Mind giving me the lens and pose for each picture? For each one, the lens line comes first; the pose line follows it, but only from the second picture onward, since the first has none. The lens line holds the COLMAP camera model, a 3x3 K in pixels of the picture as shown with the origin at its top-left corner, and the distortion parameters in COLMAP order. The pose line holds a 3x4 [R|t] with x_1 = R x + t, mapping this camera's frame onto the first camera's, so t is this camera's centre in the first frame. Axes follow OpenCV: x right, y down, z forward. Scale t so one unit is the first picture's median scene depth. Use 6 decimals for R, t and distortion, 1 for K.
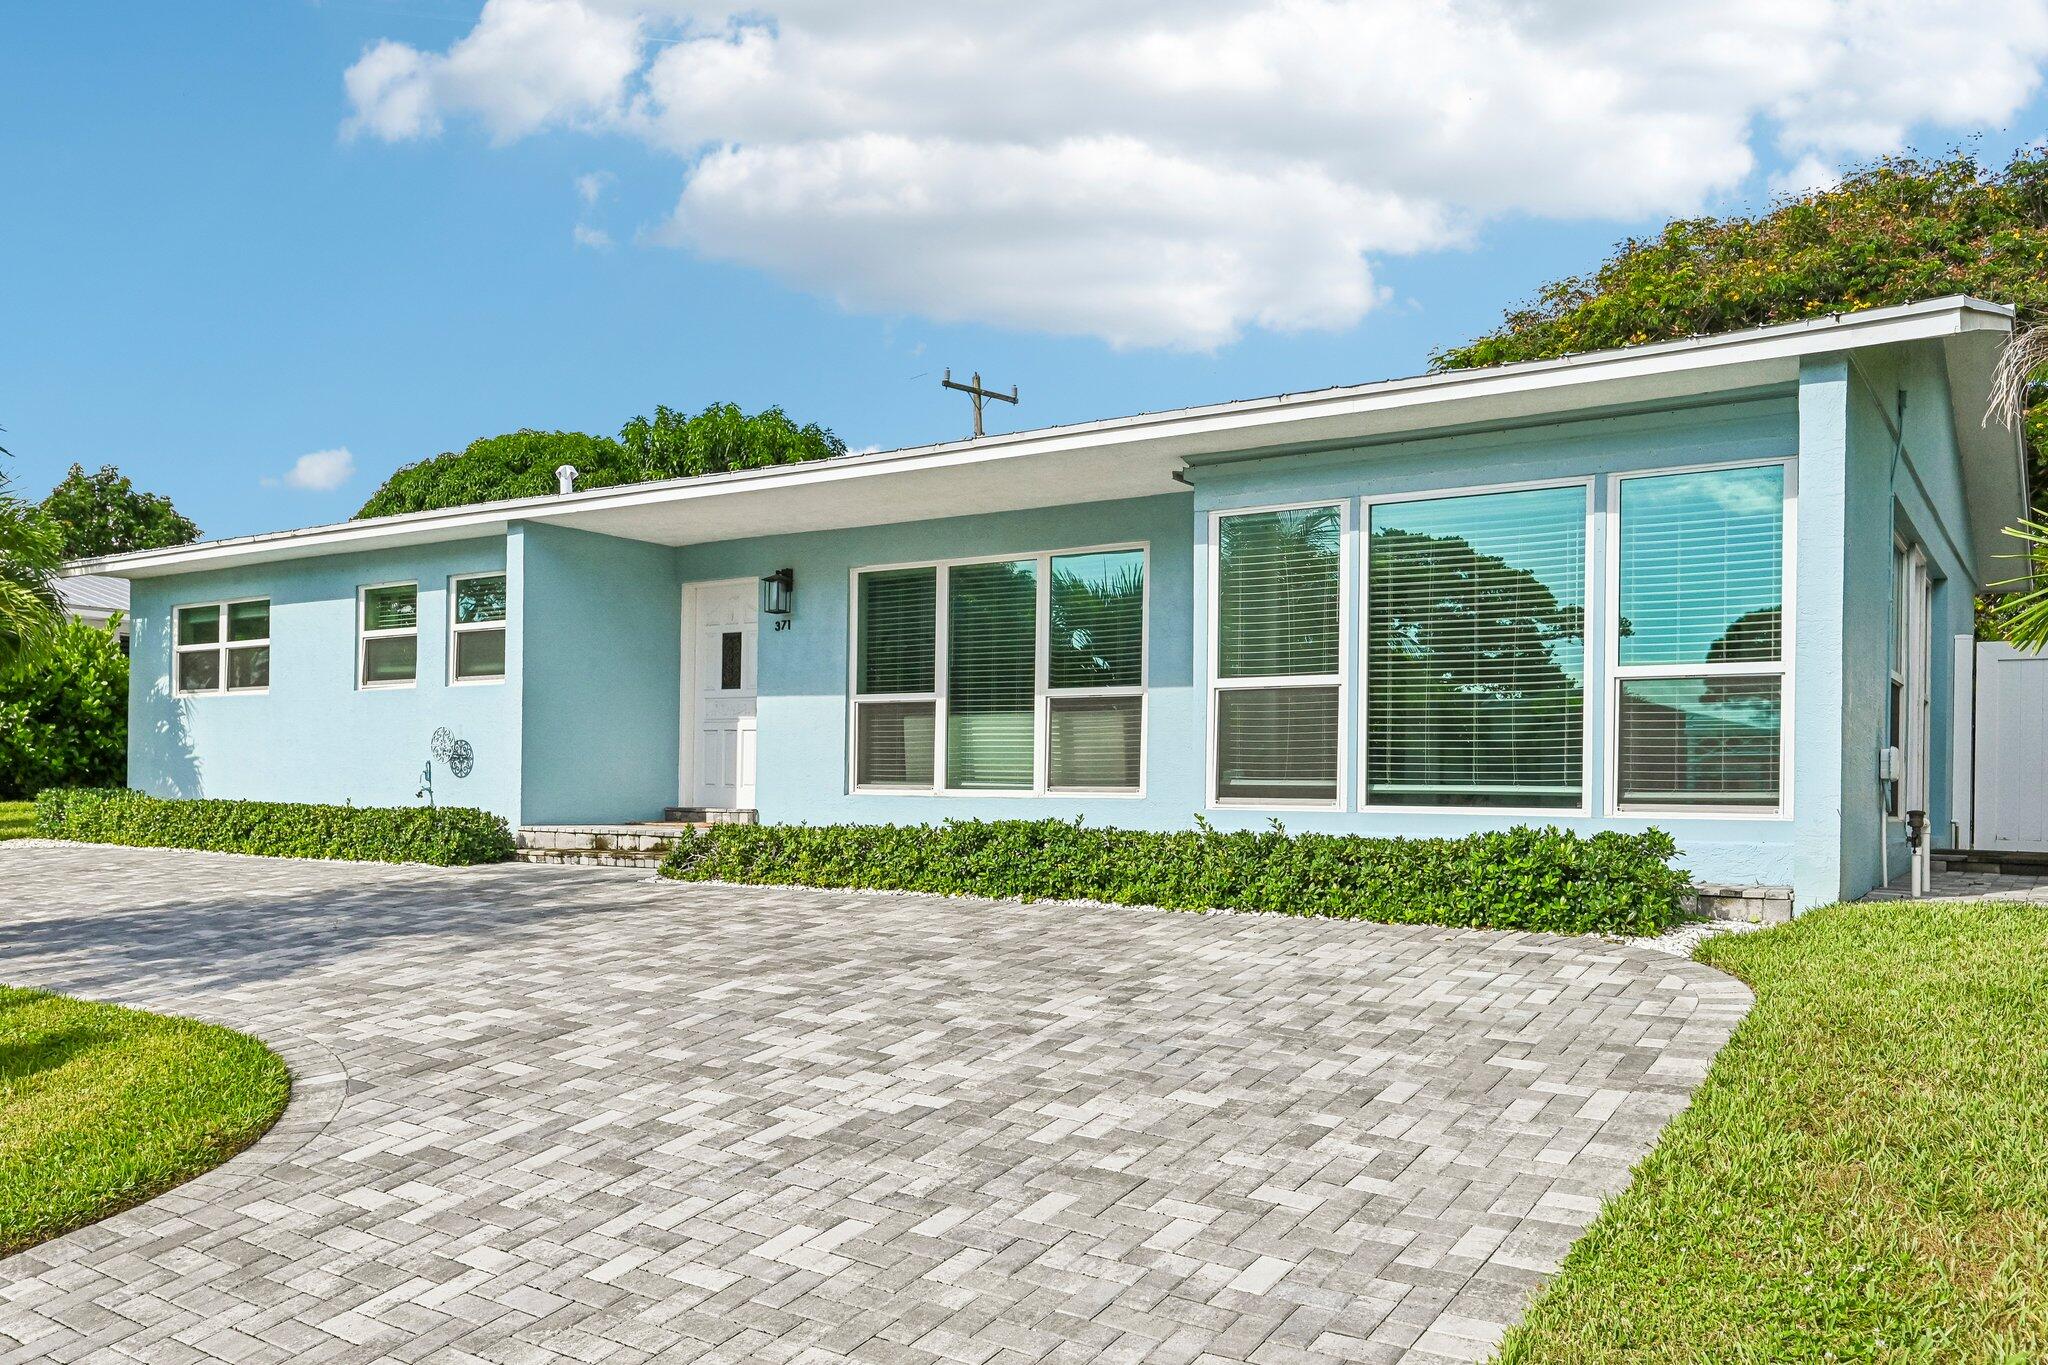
lens RADIAL K [[1533.1, 0, 1030.1], [0, 1533.1, 793.1], [0, 0, 1]] dist [-0.012520, 0.004789]
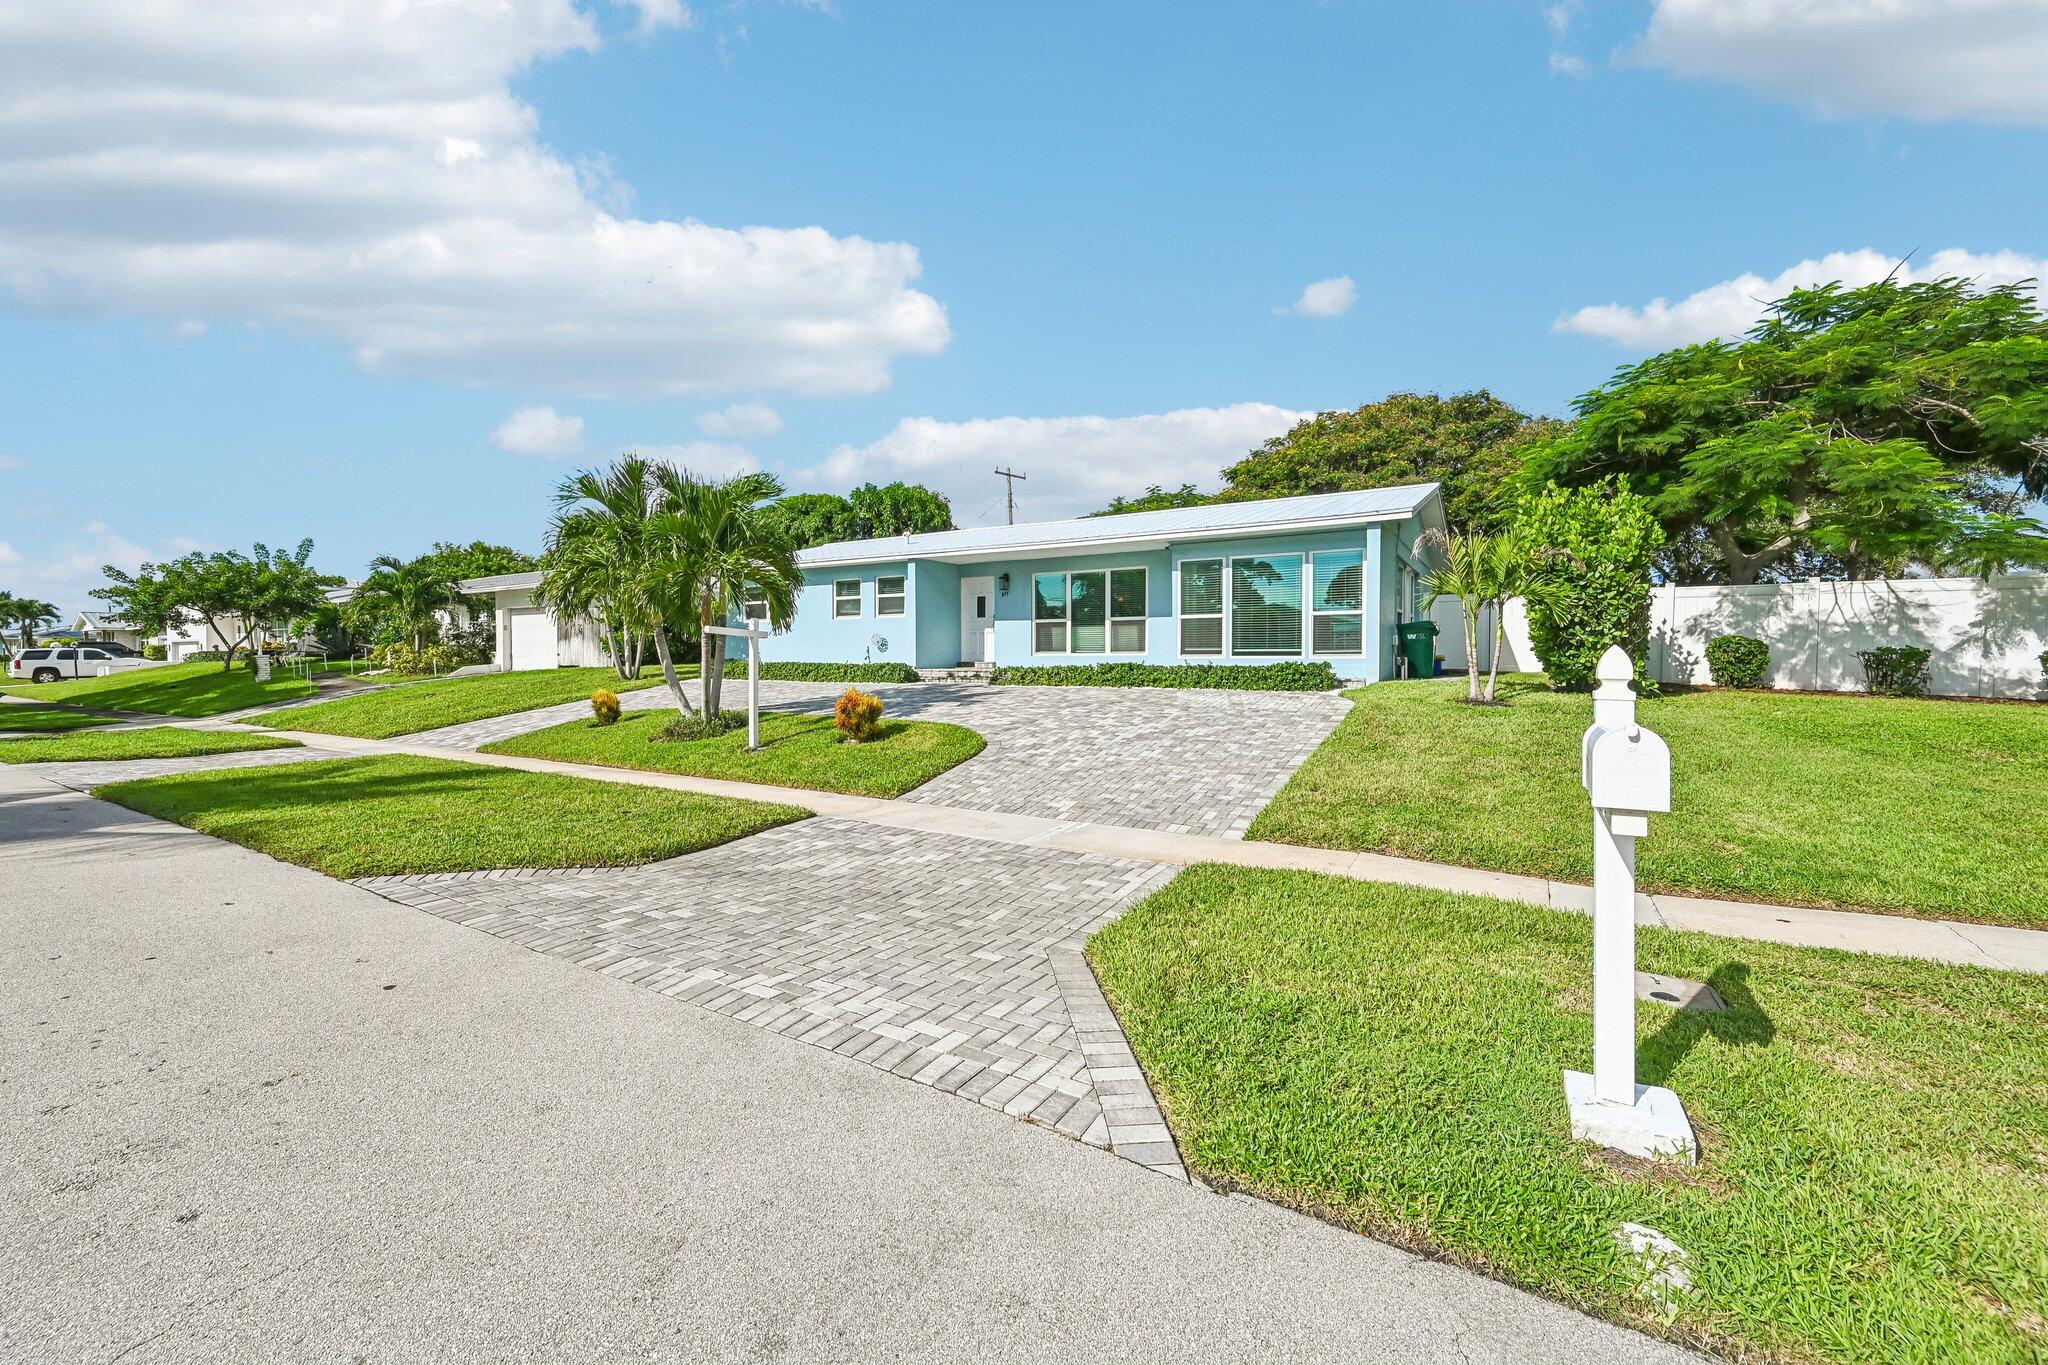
lens RADIAL K [[805.1, 0, 1018.7], [0, 805.1, 675.0], [0, 0, 1]] dist [-0.000383, -0.000398]
pose [[0.998568, -0.017336, 0.050620, -0.234525], [0.016121, 0.999574, 0.024319, -0.000220], [-0.051020, -0.023468, 0.998422, -0.484463]]
